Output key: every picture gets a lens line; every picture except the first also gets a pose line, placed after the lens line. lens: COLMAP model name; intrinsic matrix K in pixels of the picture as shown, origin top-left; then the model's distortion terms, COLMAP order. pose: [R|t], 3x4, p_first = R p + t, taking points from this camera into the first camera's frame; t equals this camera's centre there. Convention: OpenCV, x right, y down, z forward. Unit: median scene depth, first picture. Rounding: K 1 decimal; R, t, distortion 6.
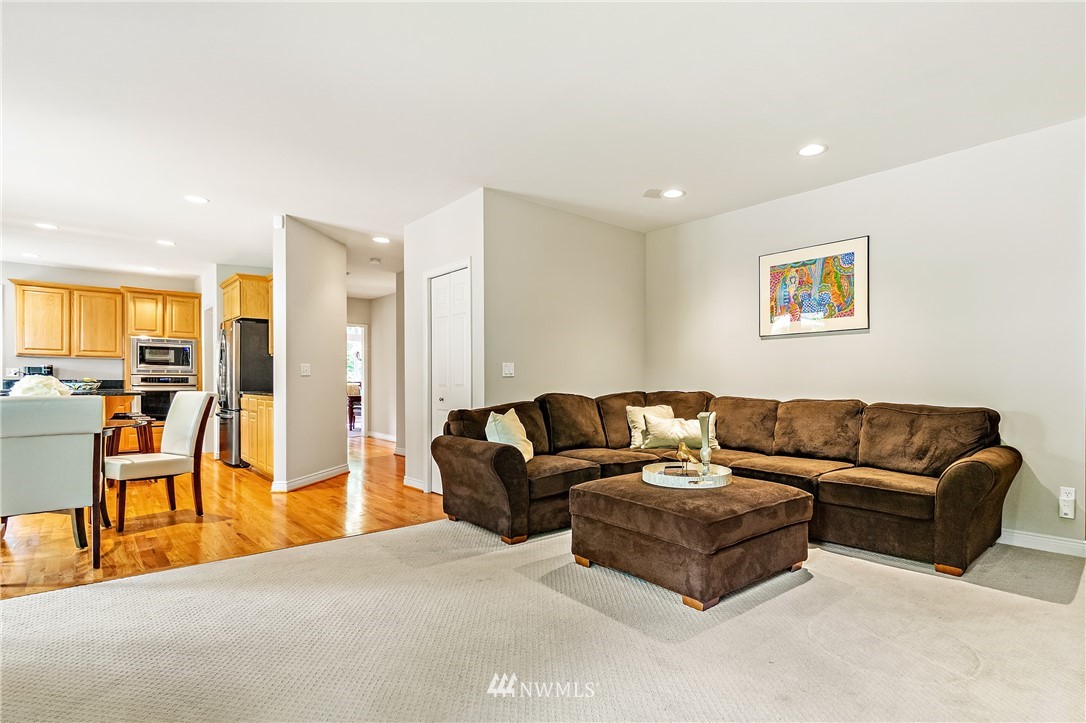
lens RADIAL K [[473.0, 0, 534.6], [0, 473.0, 385.8], [0, 0, 1]] dist [-0.000009, 0.000123]
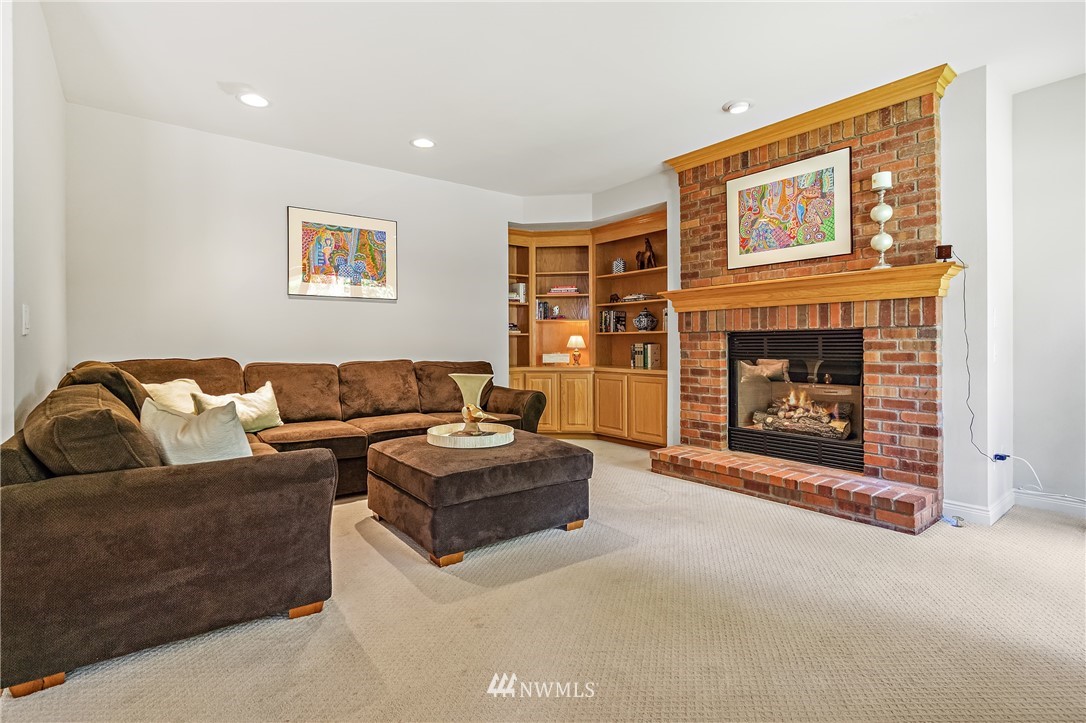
lens RADIAL K [[505.4, 0, 548.6], [0, 505.4, 335.7], [0, 0, 1]] dist [-0.004369, -0.000608]
pose [[0.120488, 0.011353, 0.992650, -0.458371], [0.010289, 0.999867, -0.012684, -0.008888], [-0.992661, 0.011742, 0.120355, 0.422469]]
